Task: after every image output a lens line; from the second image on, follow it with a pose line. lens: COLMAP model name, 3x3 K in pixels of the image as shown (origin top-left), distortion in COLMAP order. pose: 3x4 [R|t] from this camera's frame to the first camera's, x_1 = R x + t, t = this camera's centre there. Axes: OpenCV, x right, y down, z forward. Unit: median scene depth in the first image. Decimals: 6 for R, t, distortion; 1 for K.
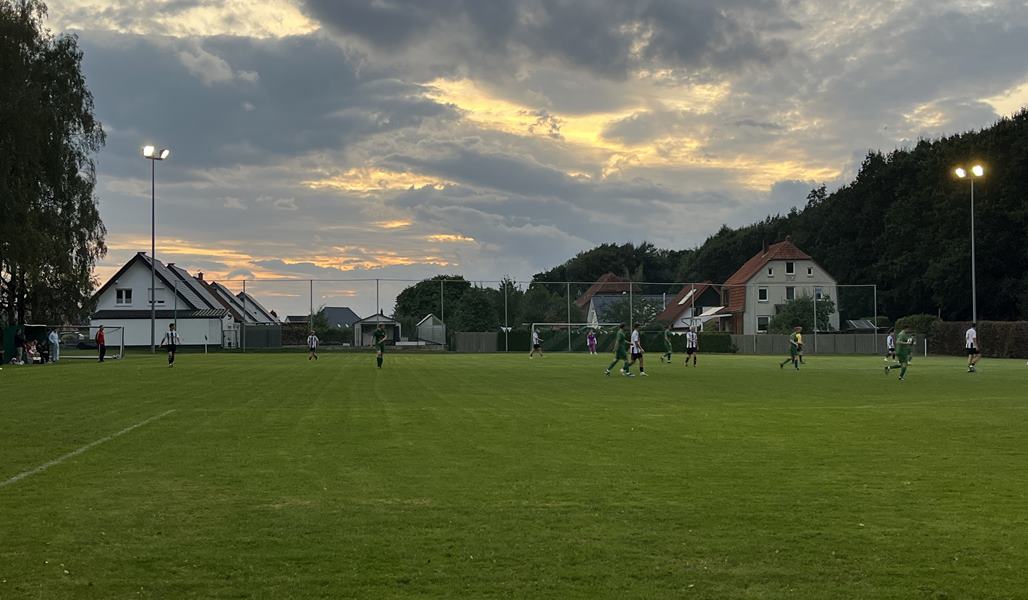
lens RADIAL K [[1270.6, 0, 514.0], [0, 1270.6, 300.0], [0, 0, 1]] dist [-0.001095, 0.014251]
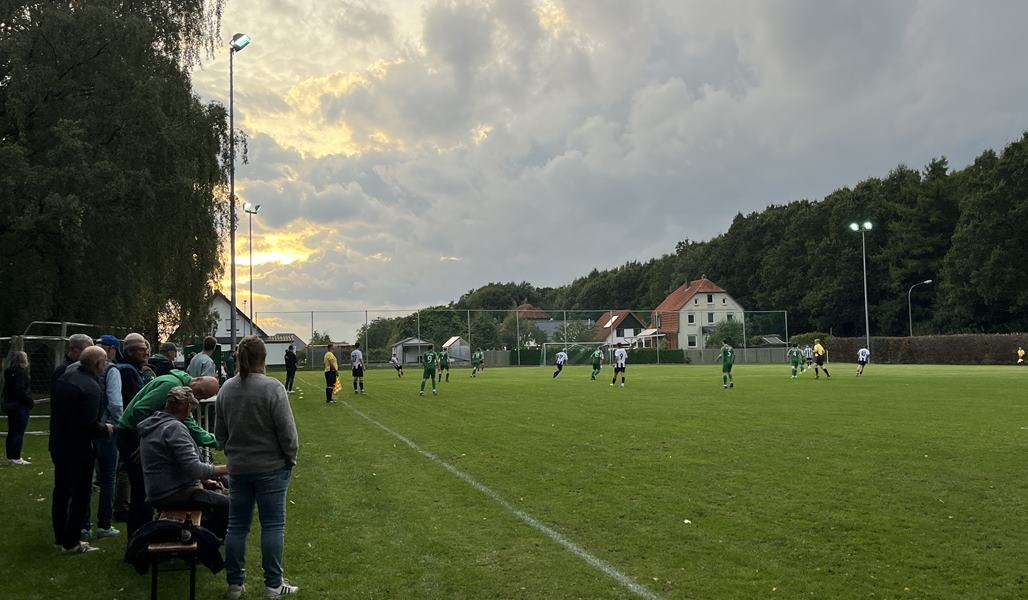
lens RADIAL K [[955.1, 0, 529.0], [0, 955.1, 319.6], [0, 0, 1]] dist [0.015353, 0.011403]
pose [[0.989481, -0.011369, 0.144218, -0.115748], [0.012279, 0.999910, -0.005426, -0.000420], [-0.144143, 0.007139, 0.989531, 0.036798]]
